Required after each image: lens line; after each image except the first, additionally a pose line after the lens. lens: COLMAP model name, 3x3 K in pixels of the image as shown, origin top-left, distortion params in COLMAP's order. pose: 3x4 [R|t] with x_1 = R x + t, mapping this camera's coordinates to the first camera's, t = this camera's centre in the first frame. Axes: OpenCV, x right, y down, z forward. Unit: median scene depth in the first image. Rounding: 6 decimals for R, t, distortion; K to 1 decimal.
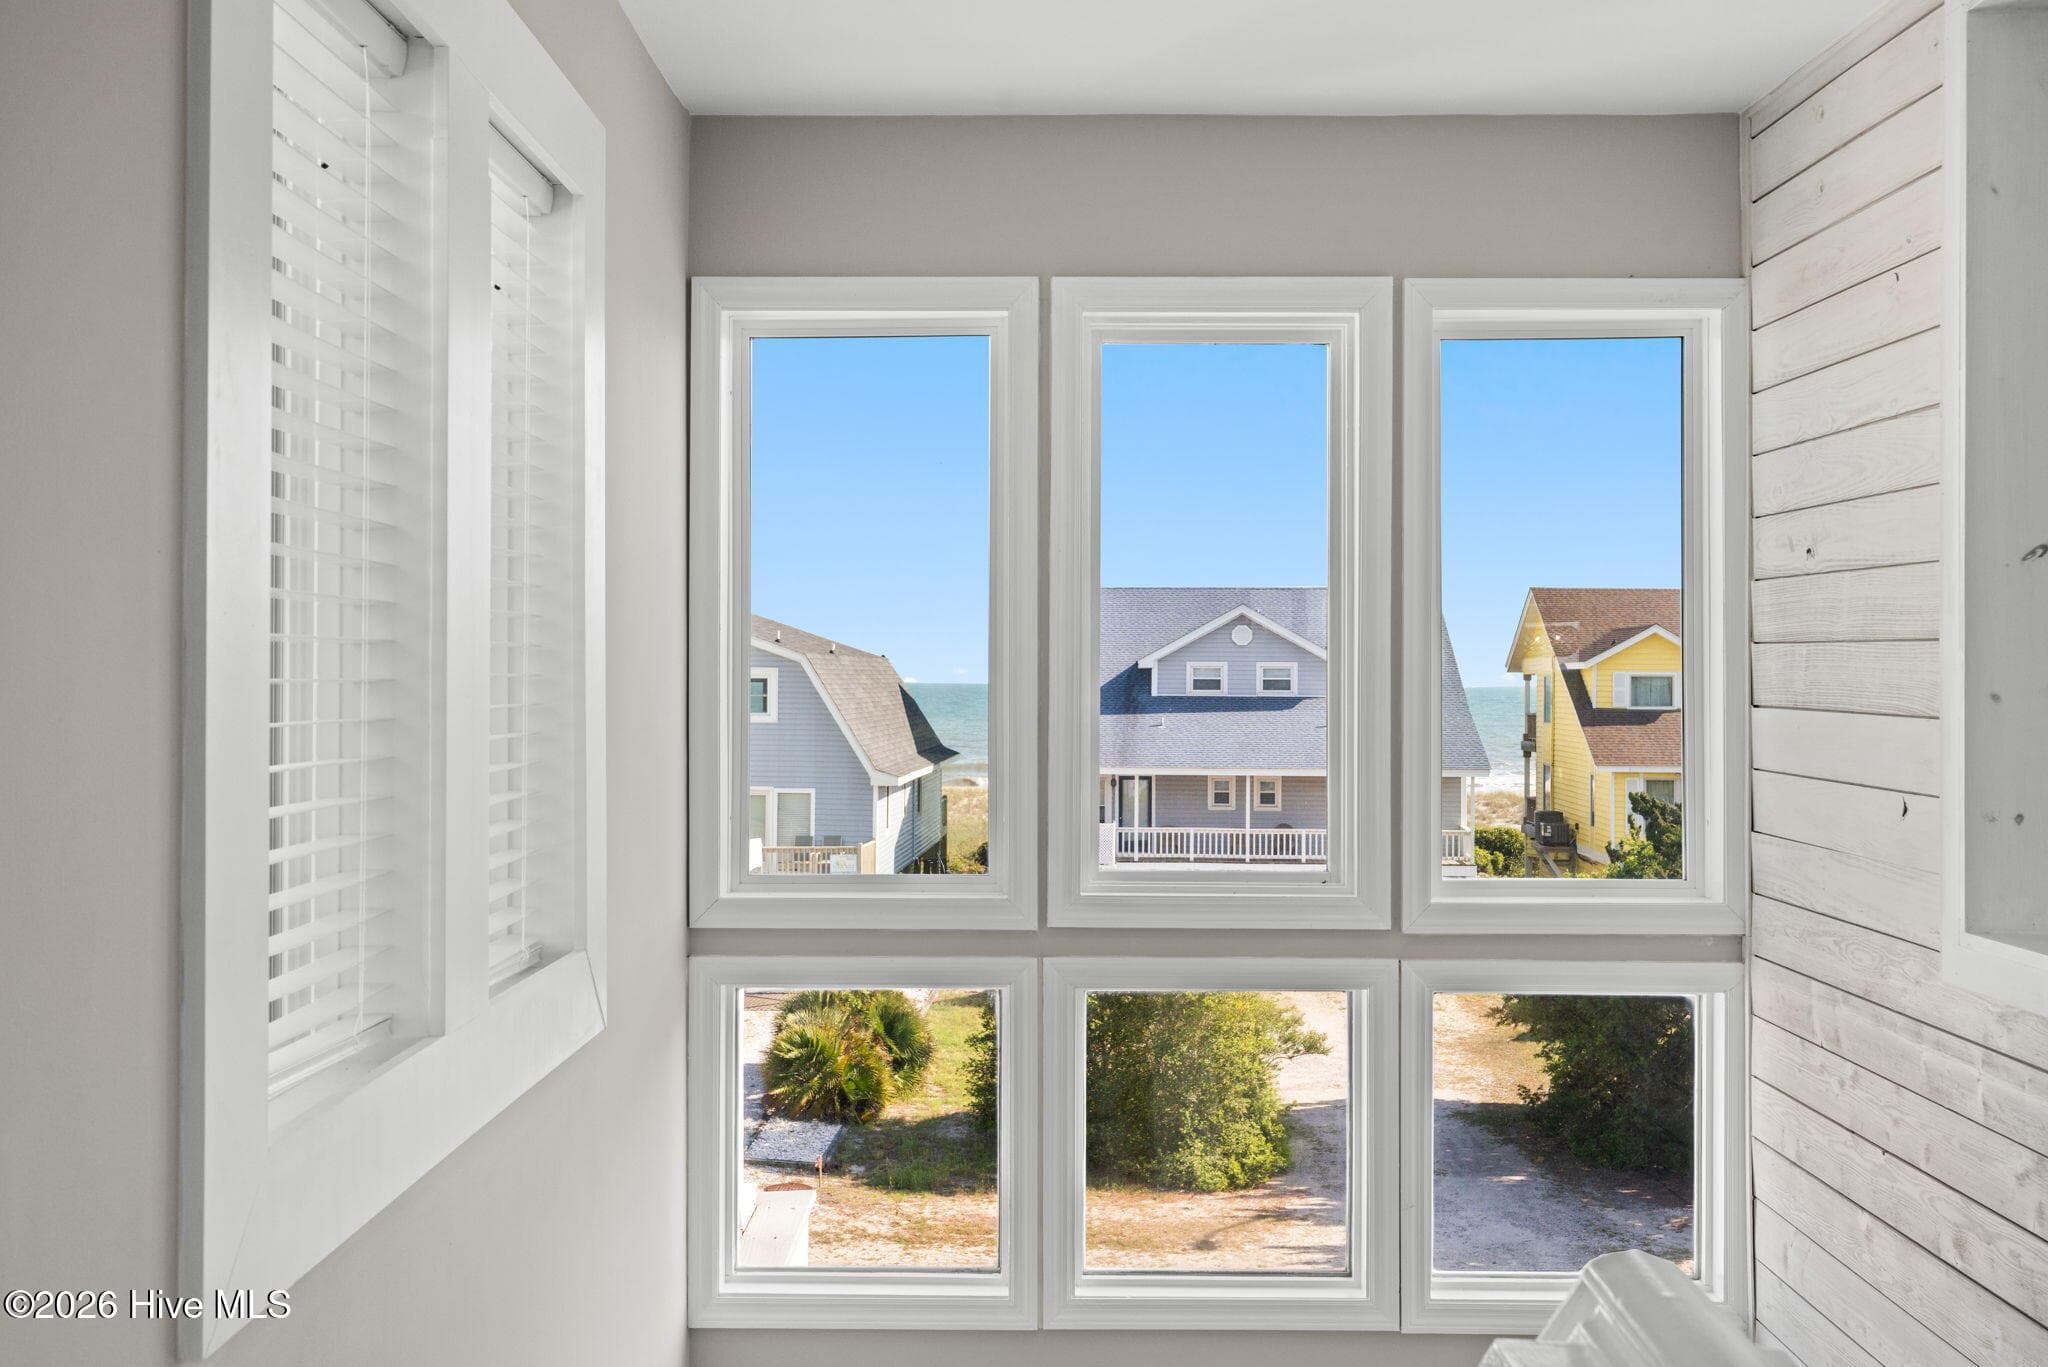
lens RADIAL K [[2026.1, 0, 1024.0], [0, 2026.1, 683.5], [0, 0, 1]] dist [0.010822, -0.002370]
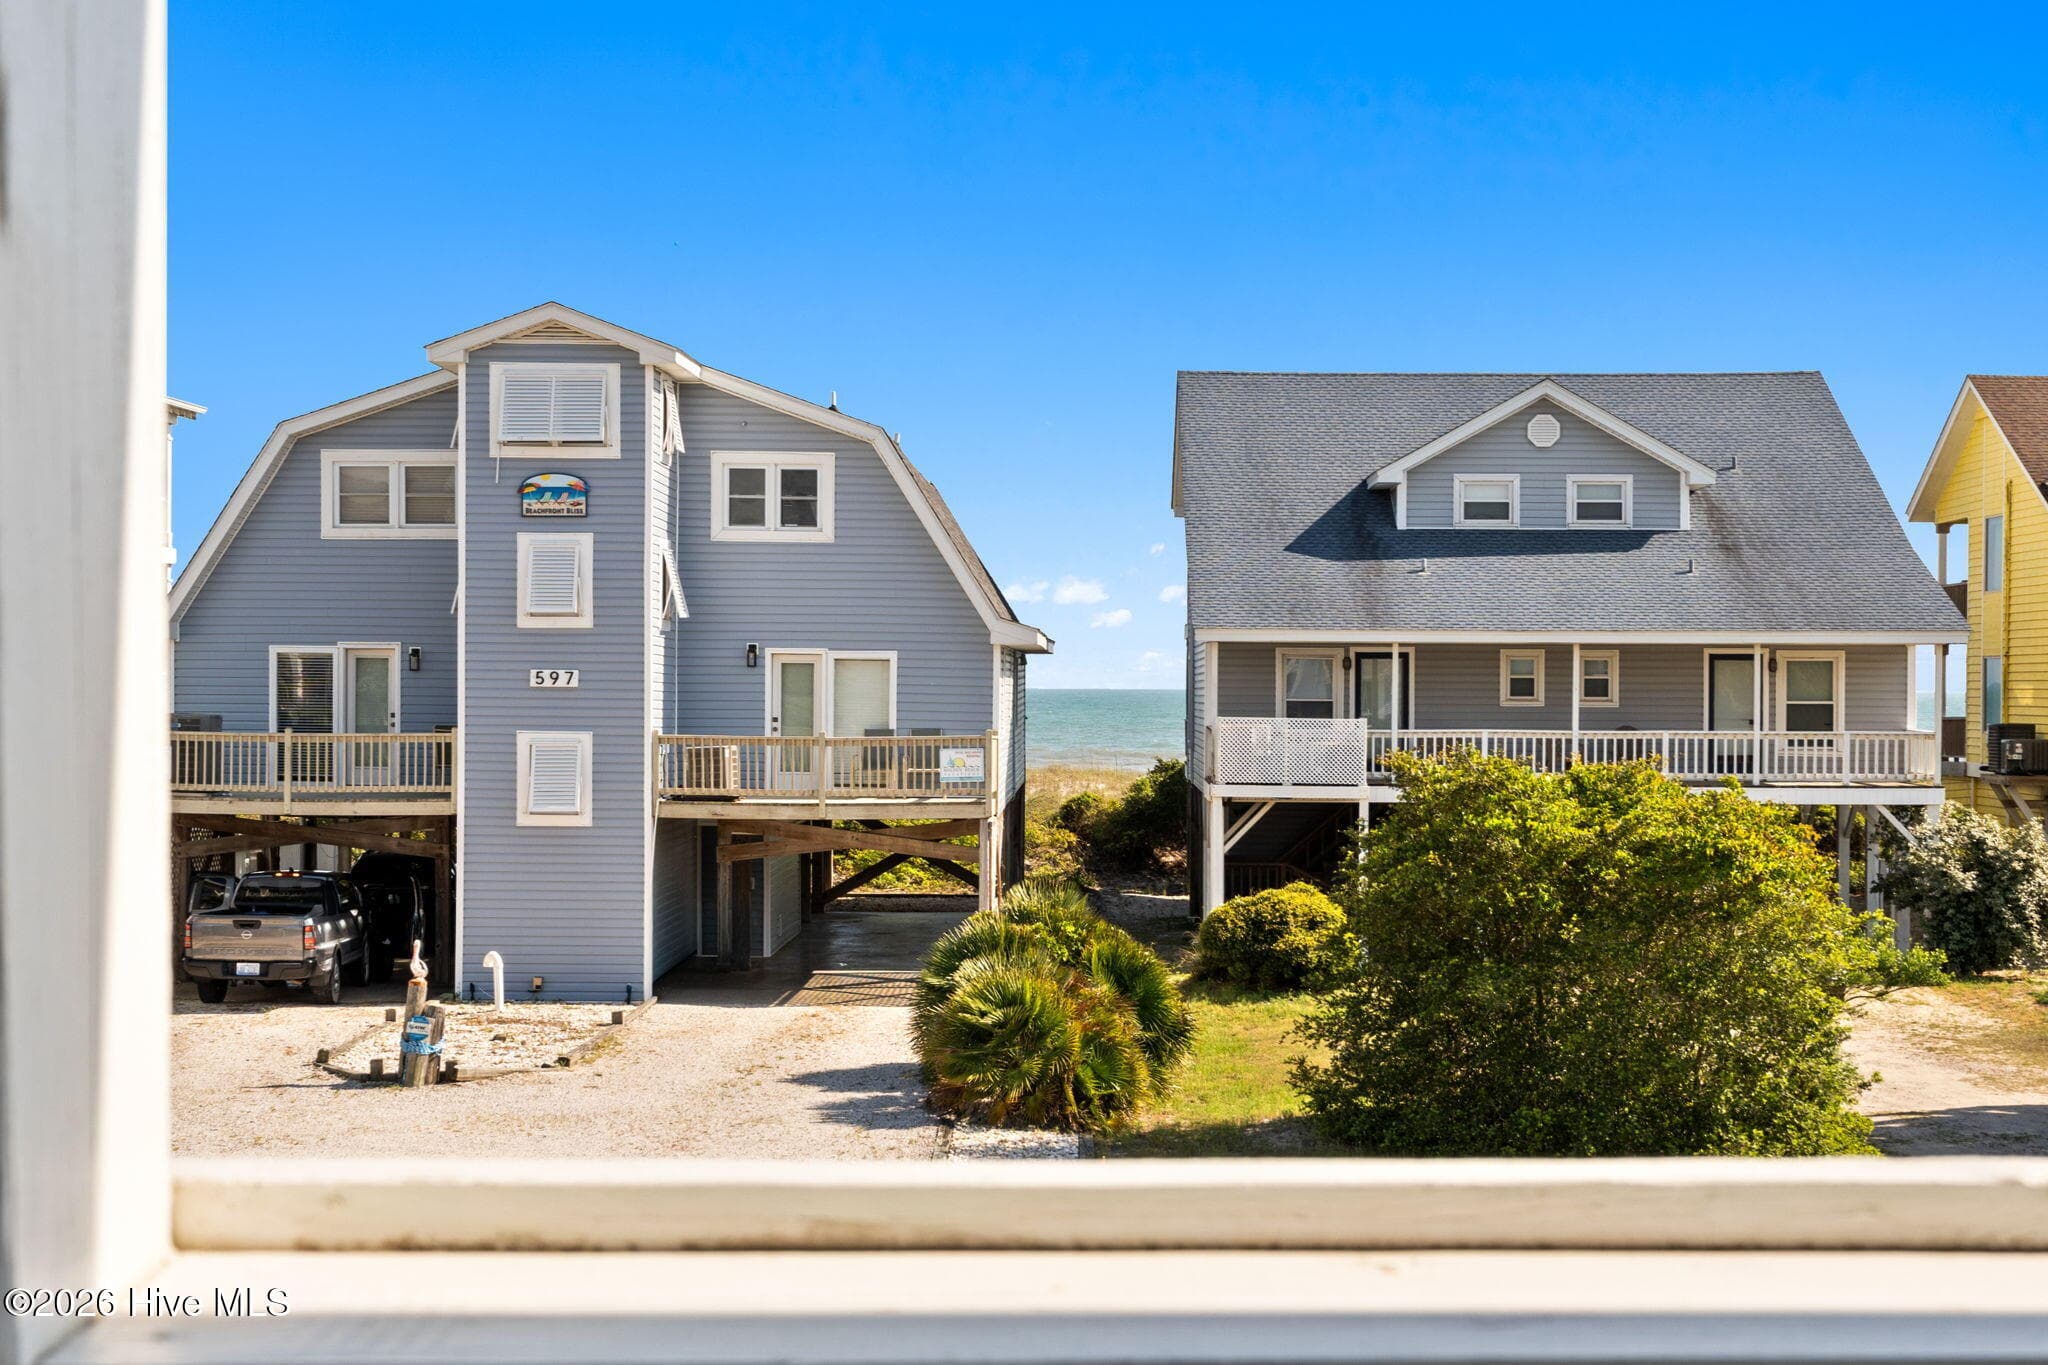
lens RADIAL K [[3071.7, 0, 1024.0], [0, 3071.7, 682.5], [0, 0, 1]] dist [-0.007633, -0.017629]
pose [[0.999301, -0.000999, 0.037367, -0.089322], [0.001055, 0.999998, -0.001496, 0.056264], [-0.037366, 0.001535, 0.999300, 0.069668]]
